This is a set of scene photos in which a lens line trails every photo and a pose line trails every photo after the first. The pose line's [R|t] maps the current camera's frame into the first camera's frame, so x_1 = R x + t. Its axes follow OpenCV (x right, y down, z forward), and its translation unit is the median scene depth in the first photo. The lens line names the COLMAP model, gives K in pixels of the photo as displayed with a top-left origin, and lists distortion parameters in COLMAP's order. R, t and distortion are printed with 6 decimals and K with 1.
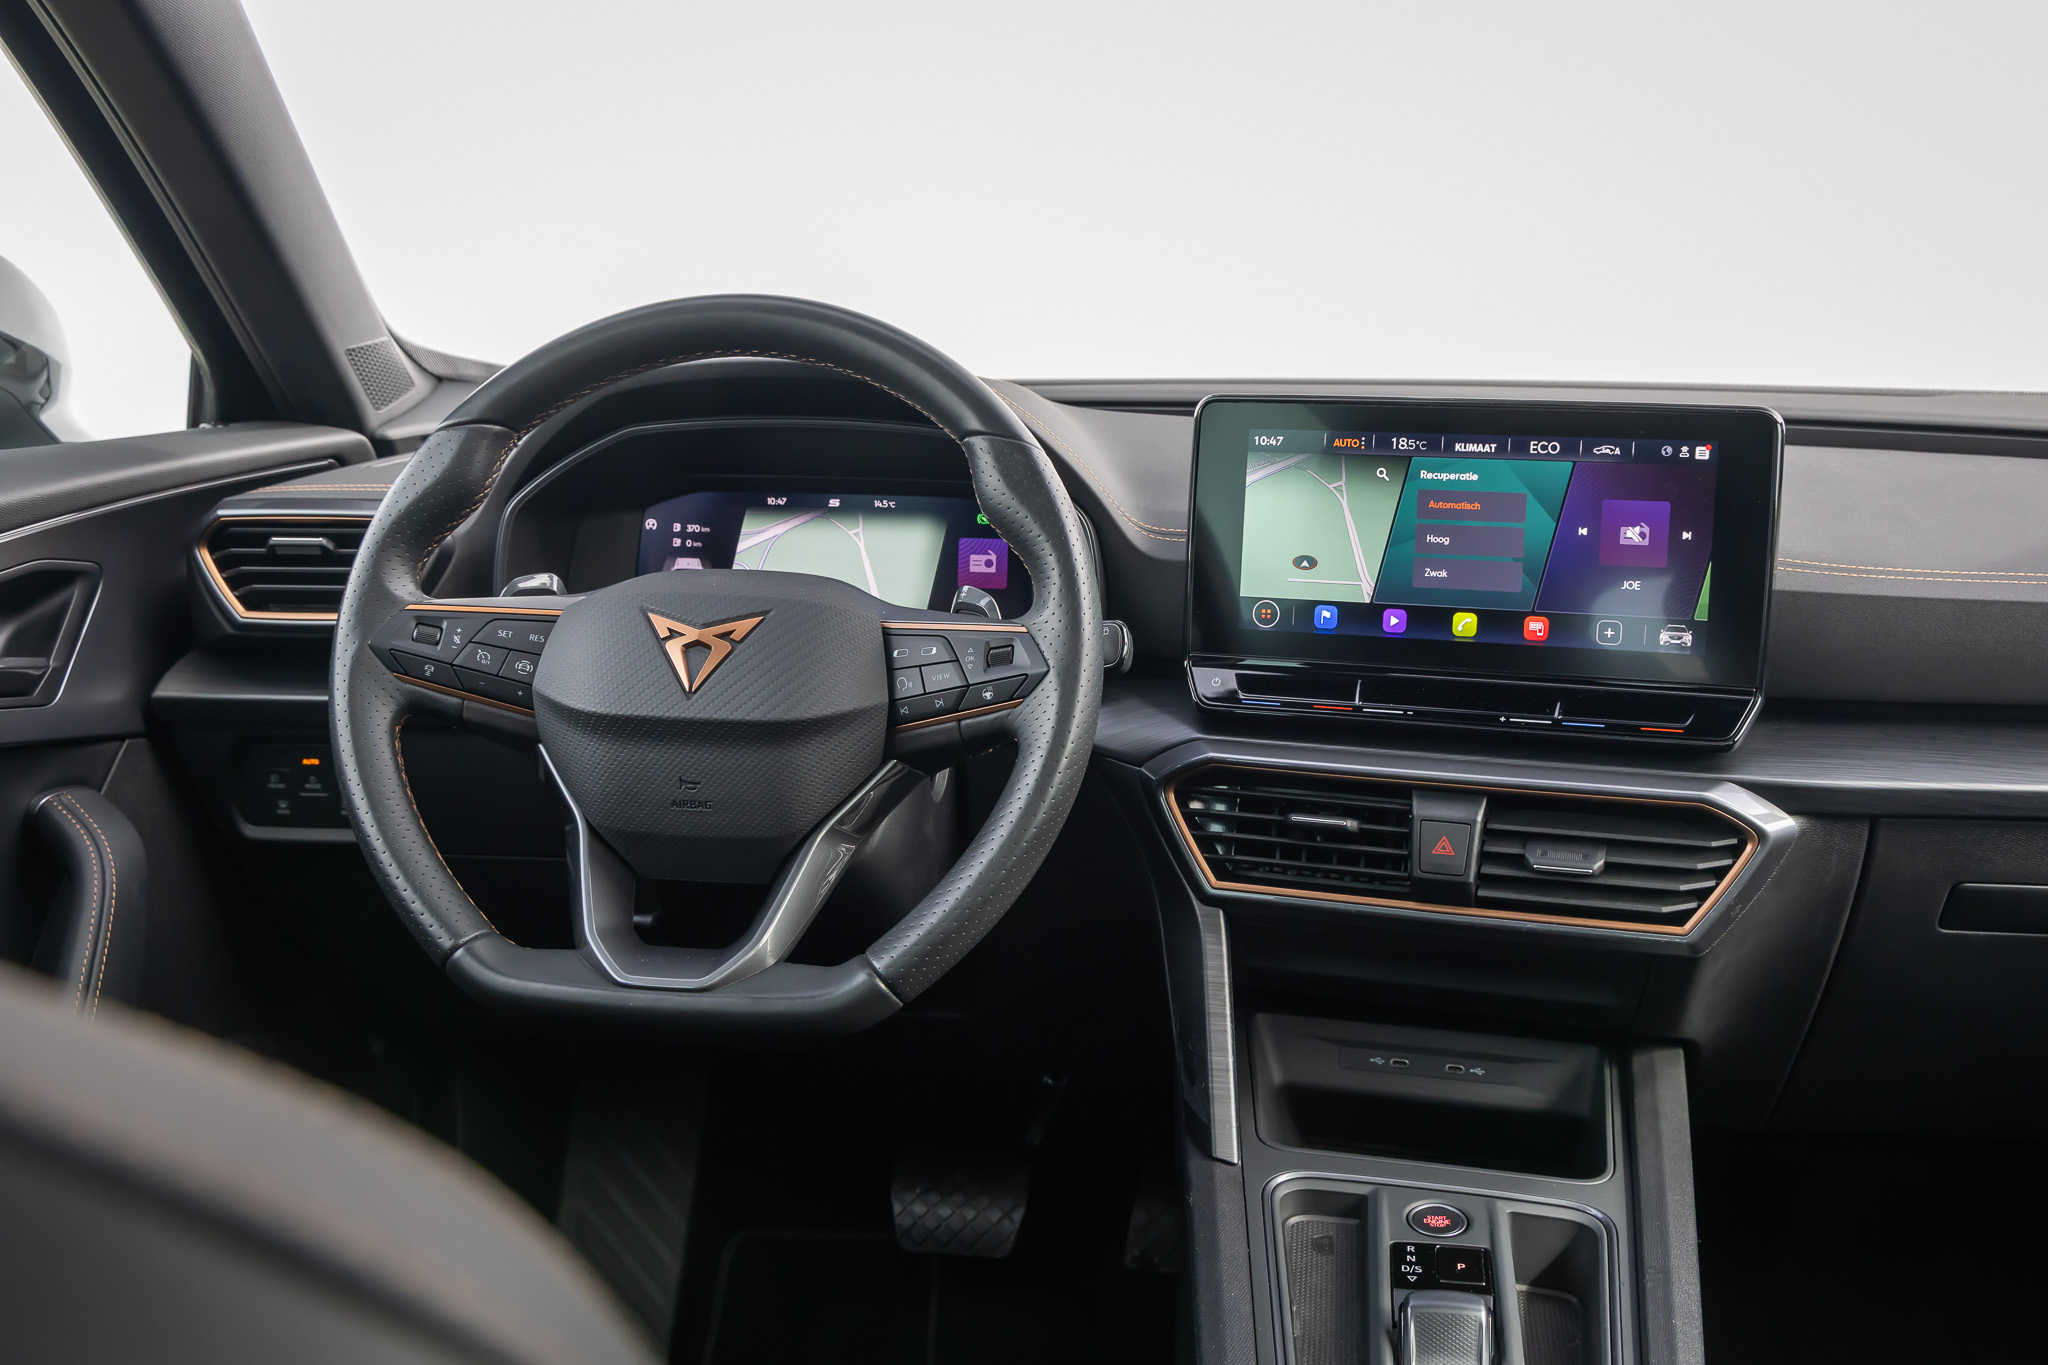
lens RADIAL K [[2107.0, 0, 1024.1], [0, 2107.0, 671.7], [0, 0, 1]] dist [-0.011457, -0.000231]
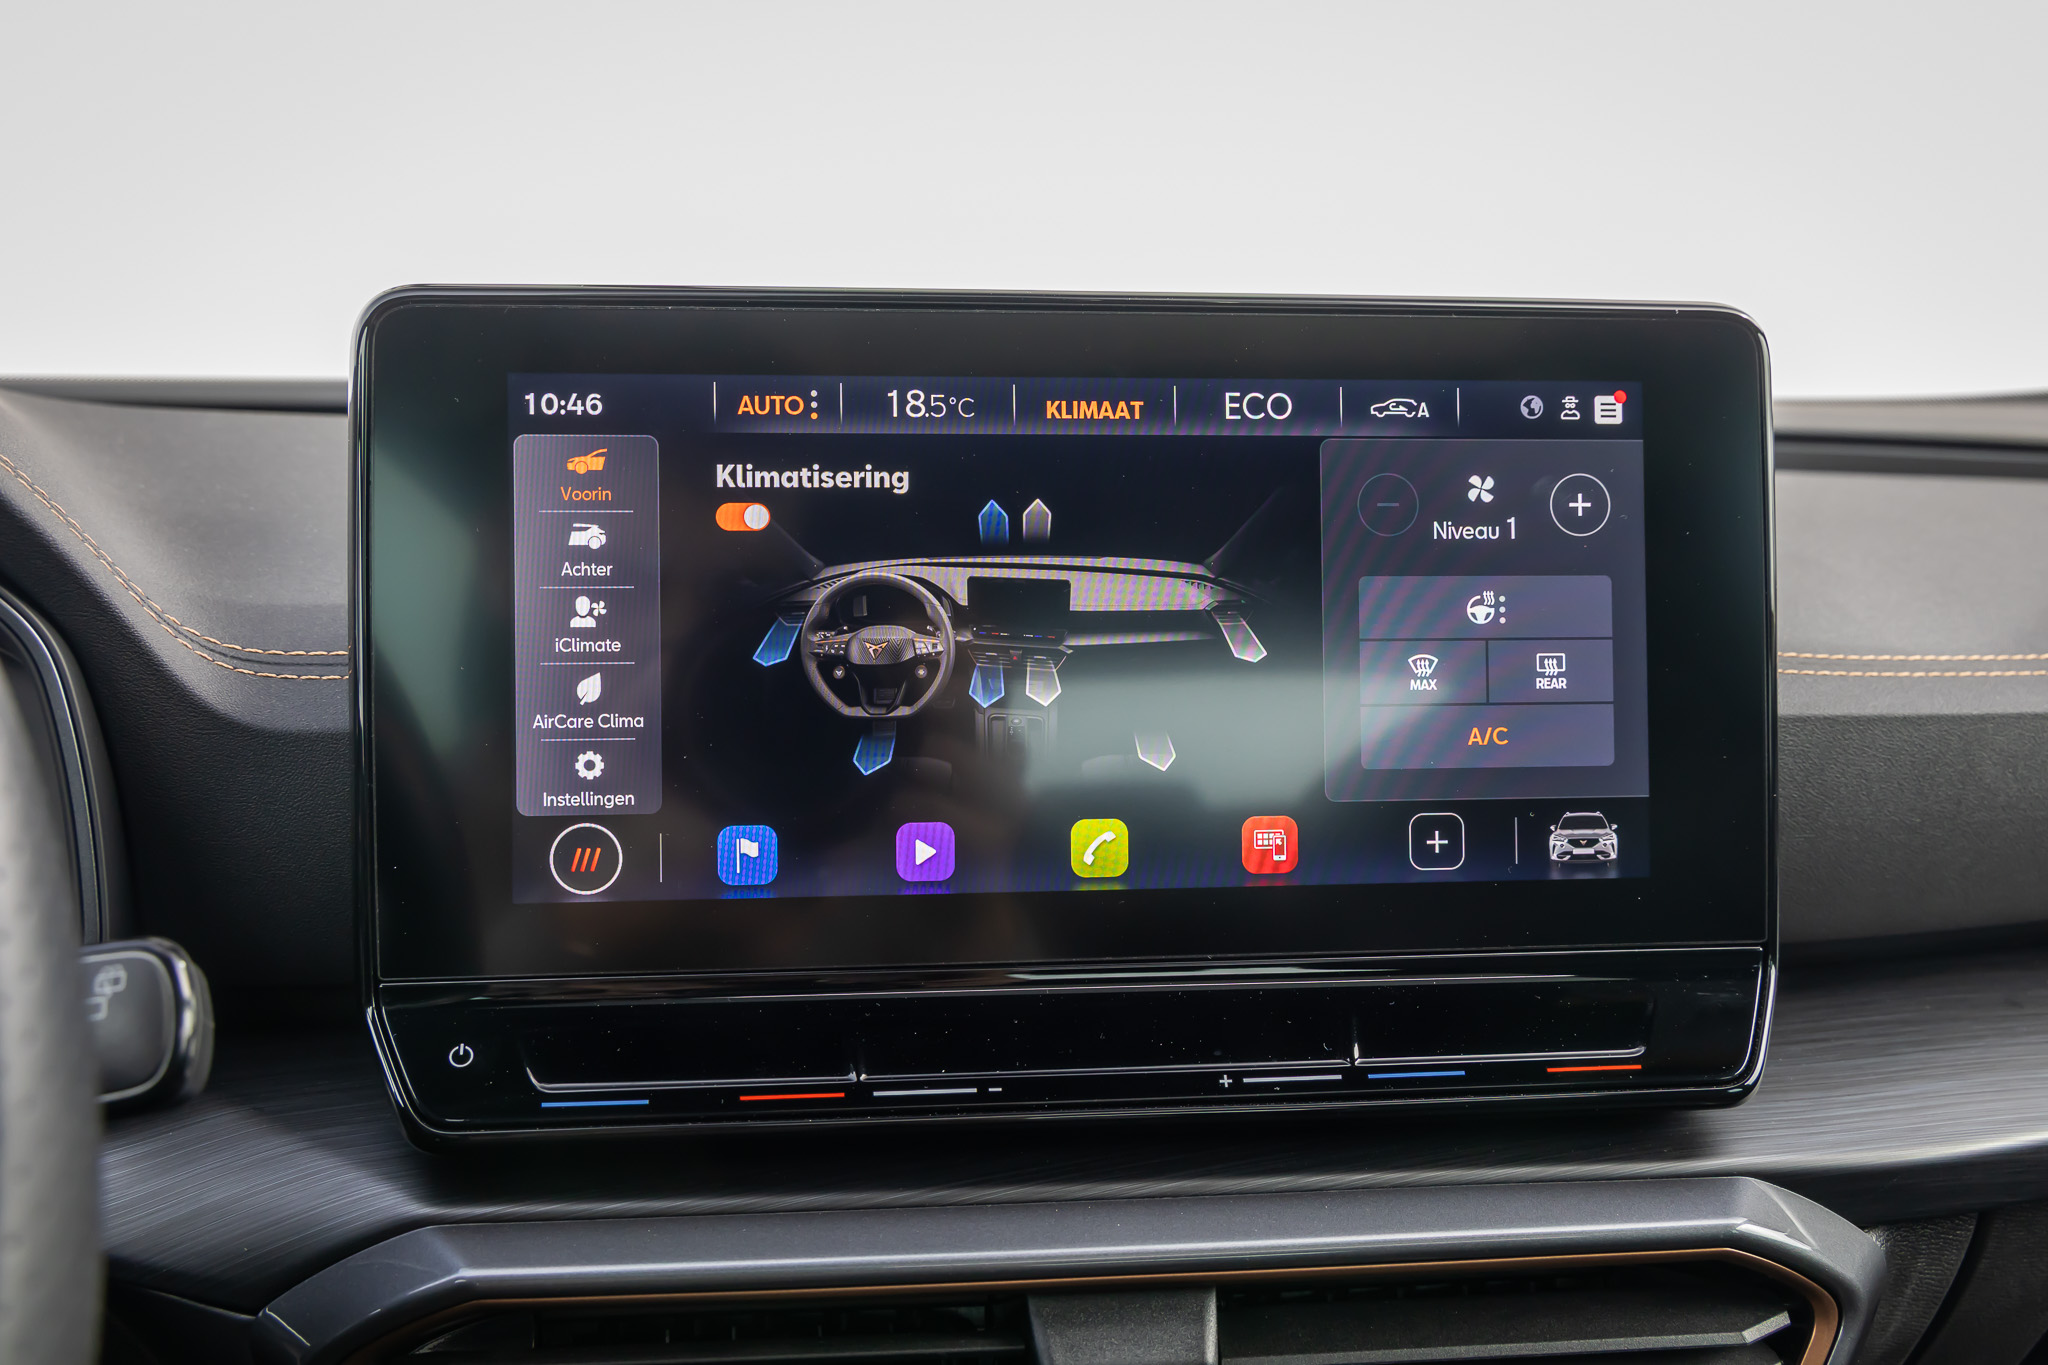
lens RADIAL K [[1997.7, 0, 1023.9], [0, 1997.7, 689.3], [0, 0, 1]] dist [-0.000184, -0.004631]
pose [[0.901325, -0.054876, 0.429654, 0.035555], [0.077003, 0.996442, -0.034271, -0.041985], [-0.426244, 0.063974, 0.902343, 0.683257]]
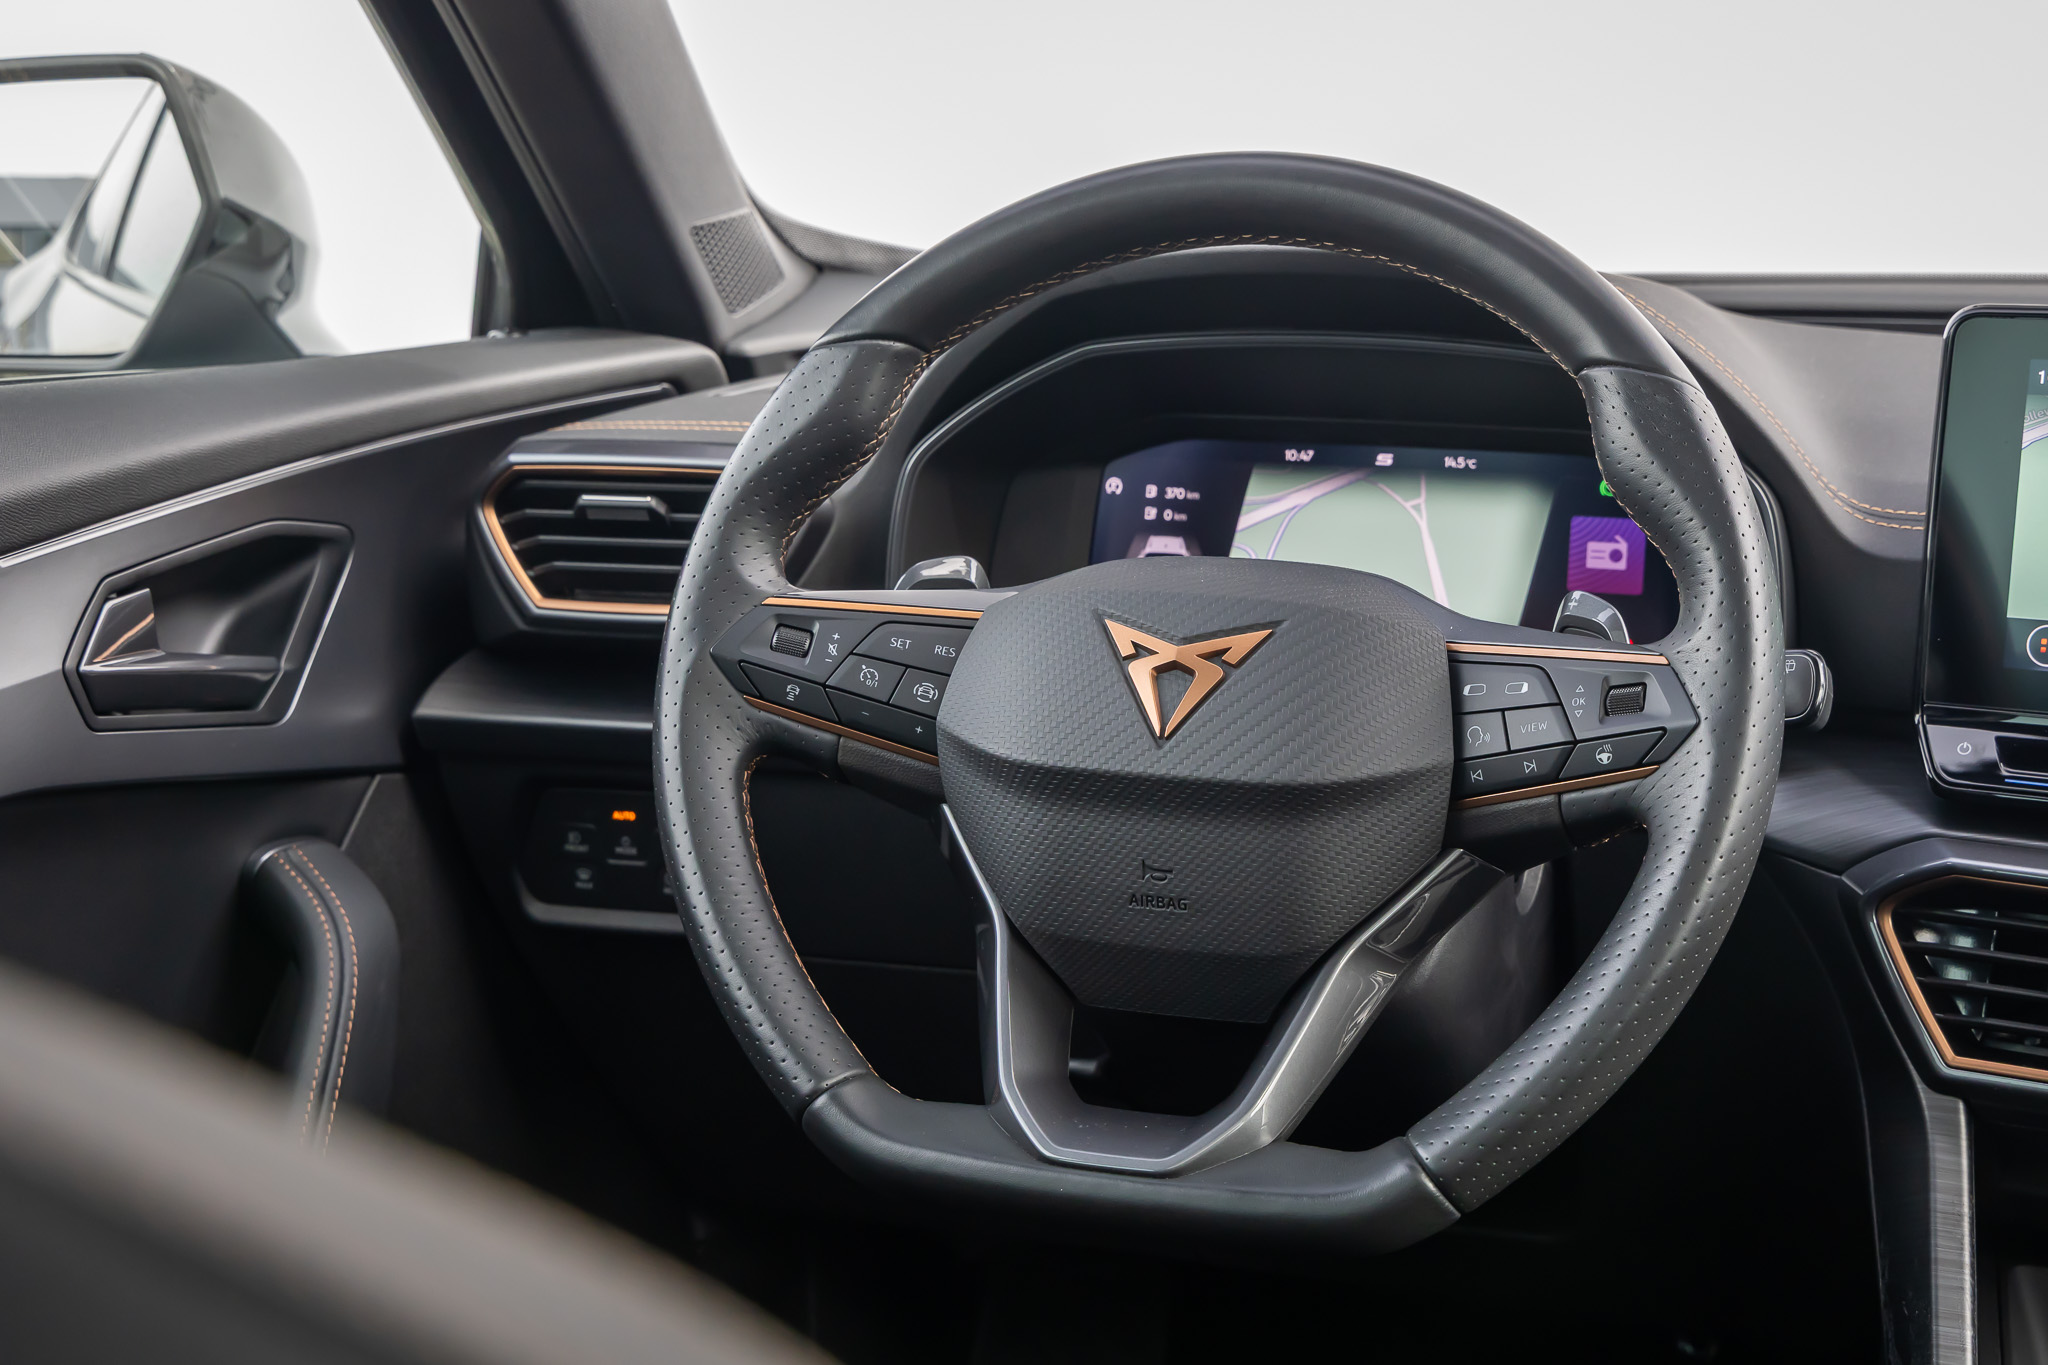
lens RADIAL K [[3207.7, 0, 1050.9], [0, 3207.7, 678.5], [0, 0, 1]] dist [-0.002259, 0.090305]
pose [[0.980801, 0.031311, -0.192480, 0.005191], [-0.032679, 0.999458, -0.003936, -0.003840], [0.192253, 0.010150, 0.981293, -0.024573]]
